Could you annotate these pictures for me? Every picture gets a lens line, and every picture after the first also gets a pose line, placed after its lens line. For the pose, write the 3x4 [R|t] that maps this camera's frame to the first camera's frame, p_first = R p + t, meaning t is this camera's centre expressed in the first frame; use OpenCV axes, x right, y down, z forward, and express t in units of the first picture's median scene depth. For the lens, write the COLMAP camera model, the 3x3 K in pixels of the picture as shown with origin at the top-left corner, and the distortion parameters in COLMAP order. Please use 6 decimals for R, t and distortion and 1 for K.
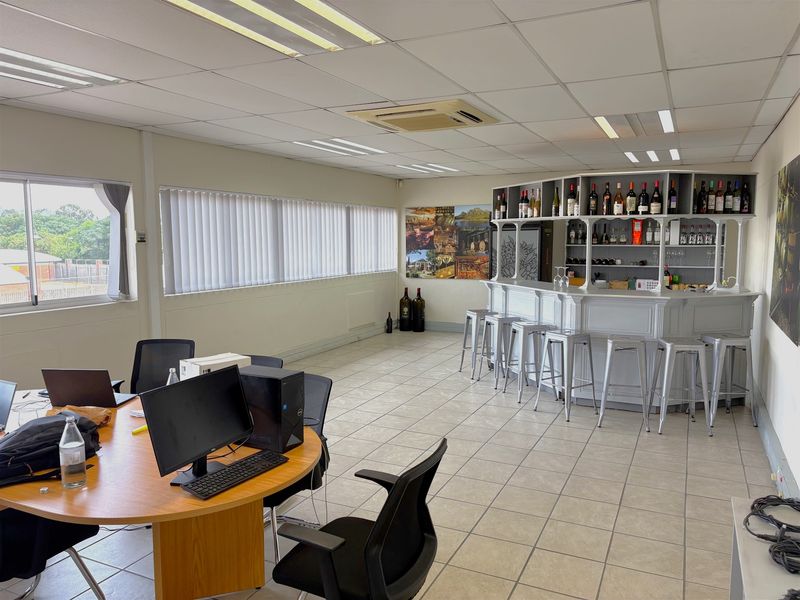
lens RADIAL K [[603.6, 0, 400.5], [0, 603.6, 314.9], [0, 0, 1]] dist [0.004836, -0.001368]
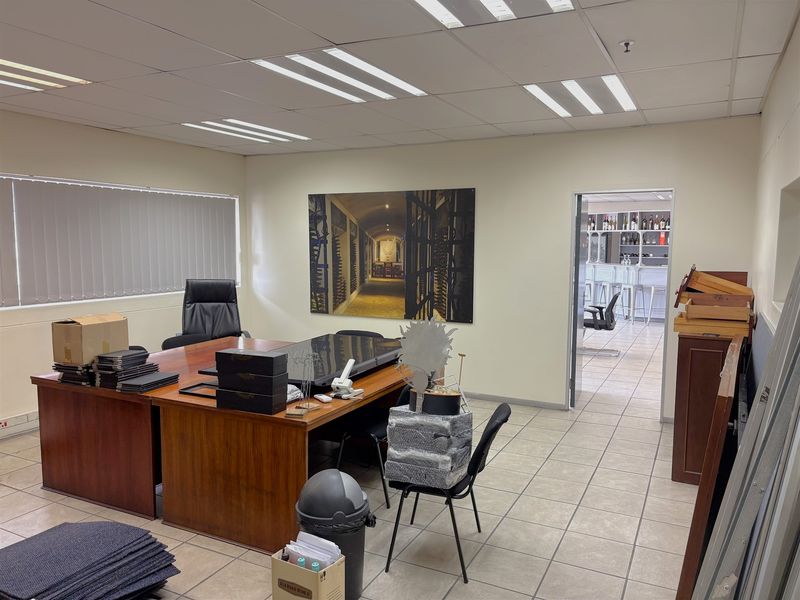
lens RADIAL K [[603.5, 0, 400.0], [0, 603.5, 300.0], [0, 0, 1]] dist [0.001085, -0.003126]
pose [[0.999736, 0.011433, -0.019926, -0.288293], [-0.012042, 0.999455, -0.030741, 0.091703], [0.019563, 0.030973, 0.999329, -0.658768]]
